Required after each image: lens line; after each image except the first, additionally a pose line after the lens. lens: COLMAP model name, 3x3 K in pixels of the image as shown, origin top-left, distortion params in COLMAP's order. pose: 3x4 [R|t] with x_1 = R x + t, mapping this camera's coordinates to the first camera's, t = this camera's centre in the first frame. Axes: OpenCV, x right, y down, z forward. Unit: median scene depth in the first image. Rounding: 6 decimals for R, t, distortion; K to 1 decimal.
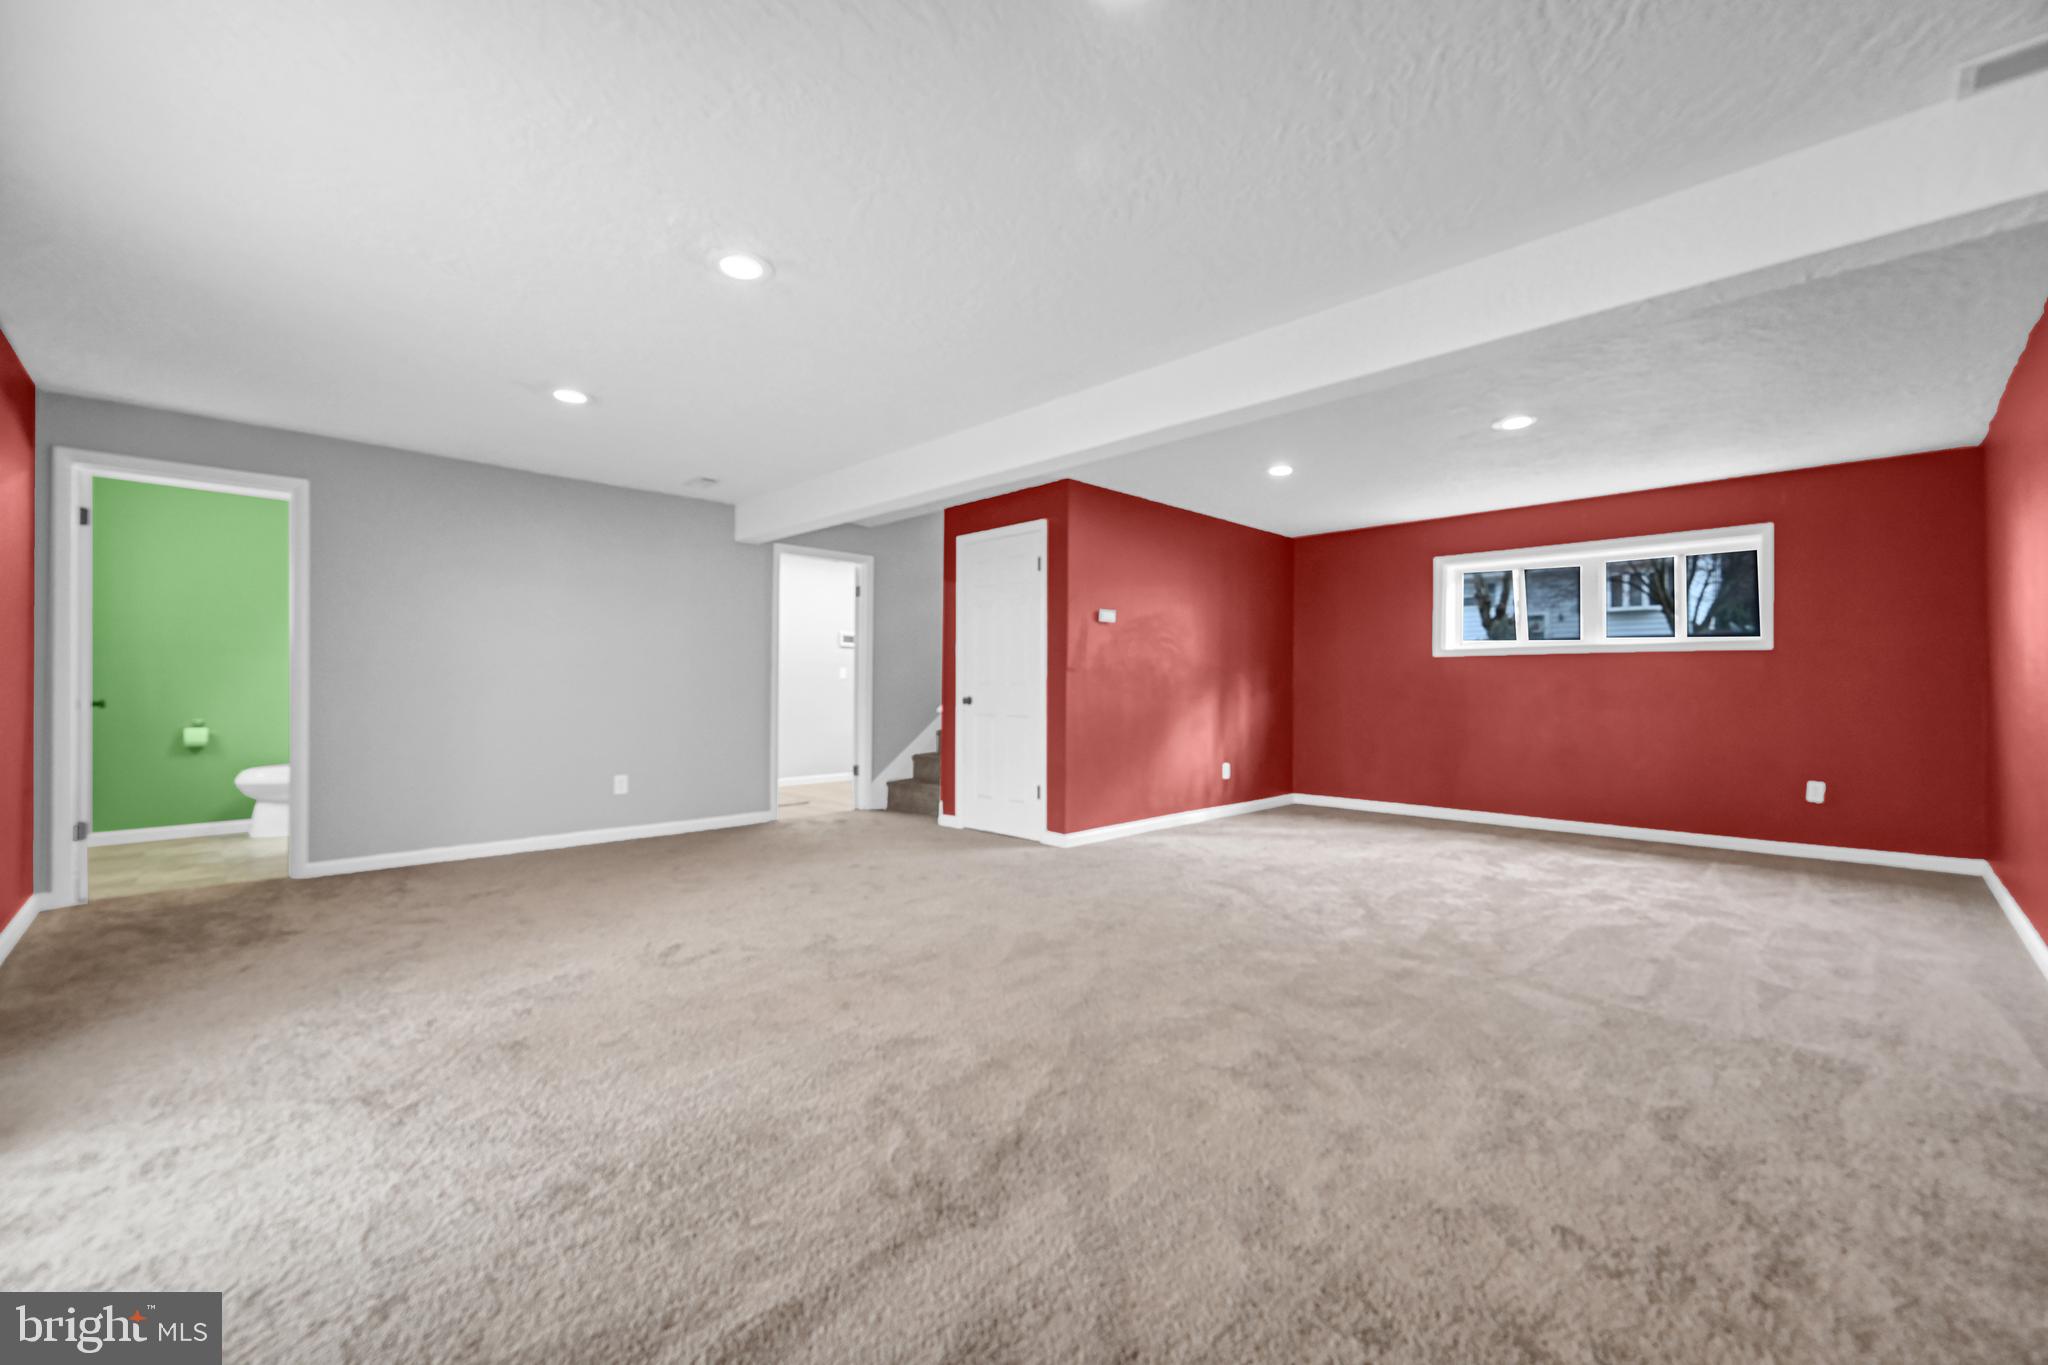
lens RADIAL K [[829.7, 0, 1021.6], [0, 829.7, 691.1], [0, 0, 1]] dist [-0.001821, -0.000119]
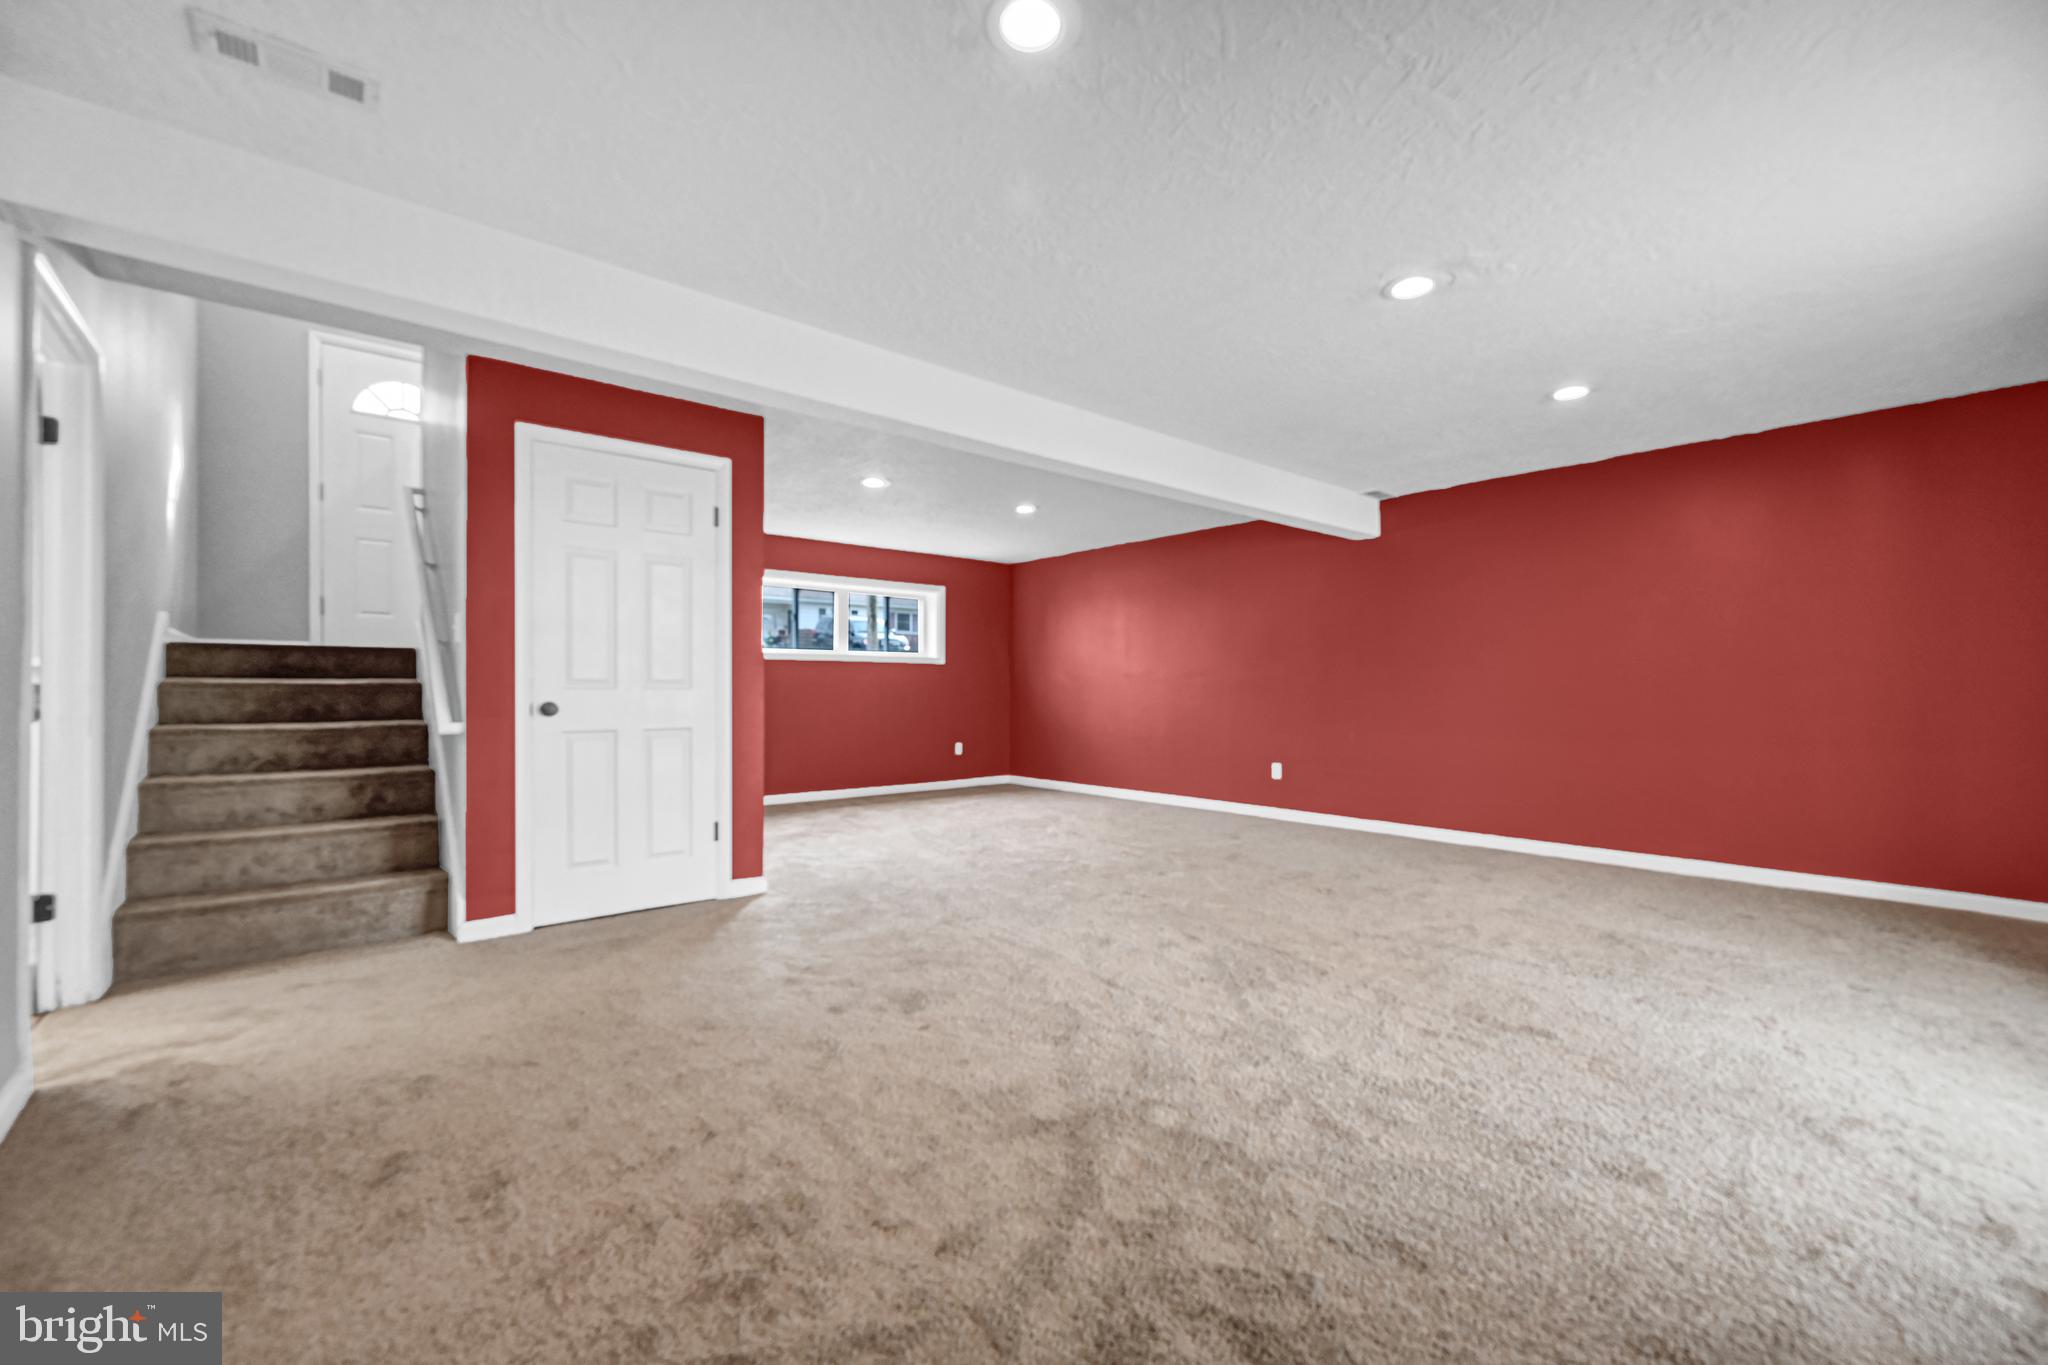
lens RADIAL K [[829.7, 0, 1021.6], [0, 829.7, 691.1], [0, 0, 1]] dist [-0.001821, -0.000119]
pose [[0.074977, -0.002695, 0.997182, -0.648624], [0.004545, 0.999987, 0.002361, -0.001003], [-0.997175, 0.004355, 0.074988, 0.647047]]
